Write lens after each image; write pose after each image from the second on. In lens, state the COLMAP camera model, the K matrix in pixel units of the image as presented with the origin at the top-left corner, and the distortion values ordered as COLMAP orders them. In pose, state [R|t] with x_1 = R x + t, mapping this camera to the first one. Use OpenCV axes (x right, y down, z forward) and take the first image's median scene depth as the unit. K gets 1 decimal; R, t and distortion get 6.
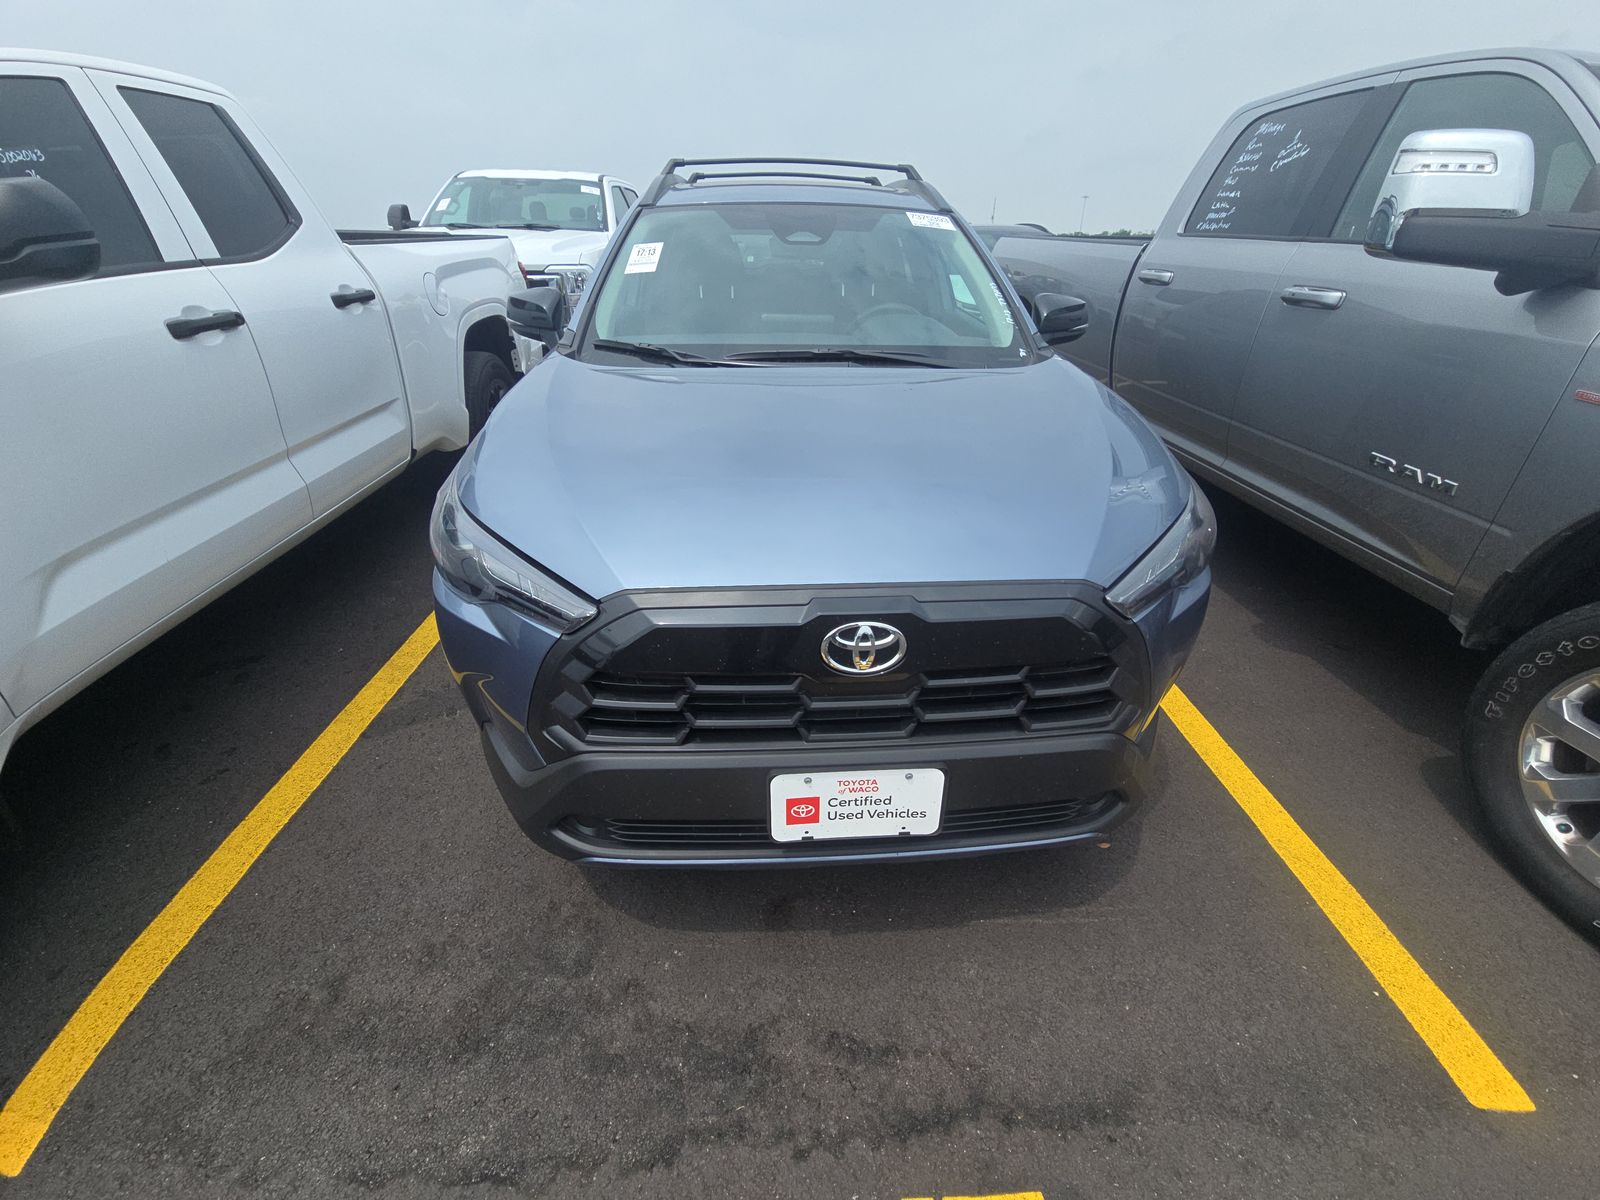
lens RADIAL K [[631.1, 0, 797.2], [0, 631.1, 576.7], [0, 0, 1]] dist [0.027844, -0.020095]
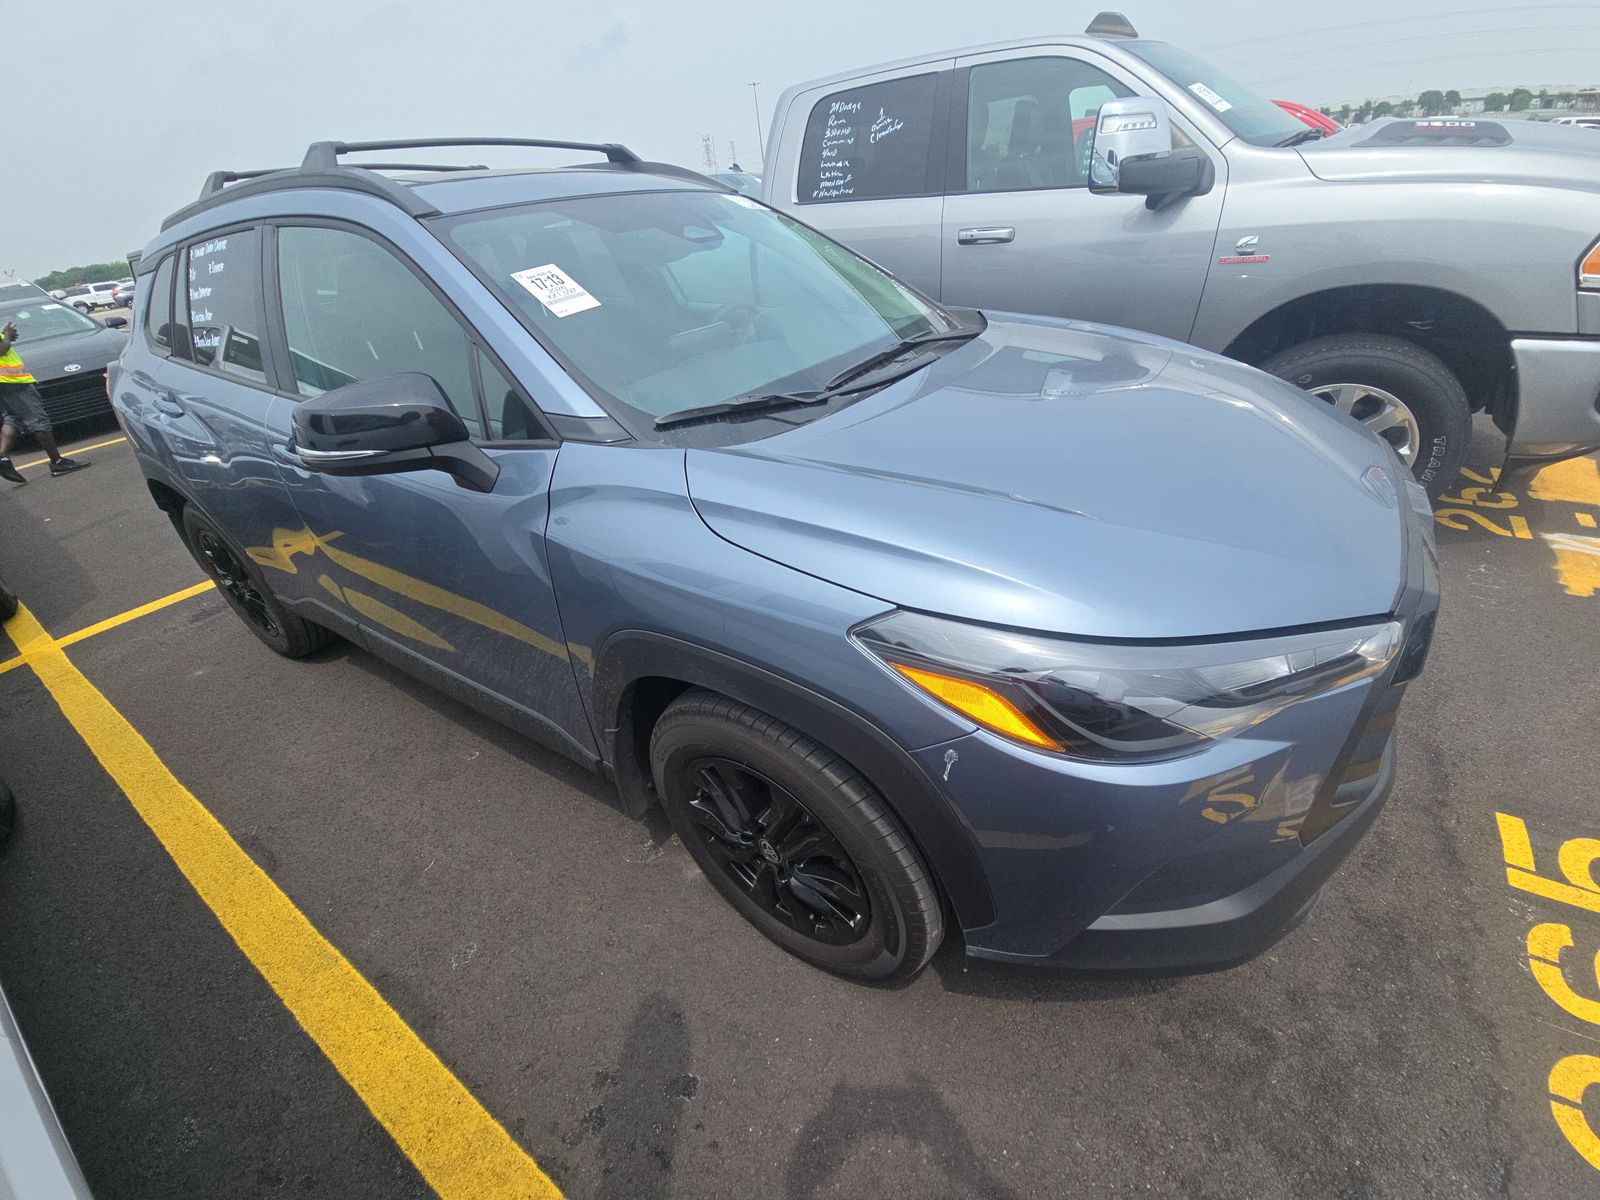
lens RADIAL K [[631.1, 0, 797.2], [0, 631.1, 576.7], [0, 0, 1]] dist [0.027844, -0.020095]
pose [[0.619774, -0.443769, 0.647263, -0.918268], [0.438053, 0.879948, 0.183851, -0.347638], [-0.651145, 0.169589, 0.739763, 0.599655]]
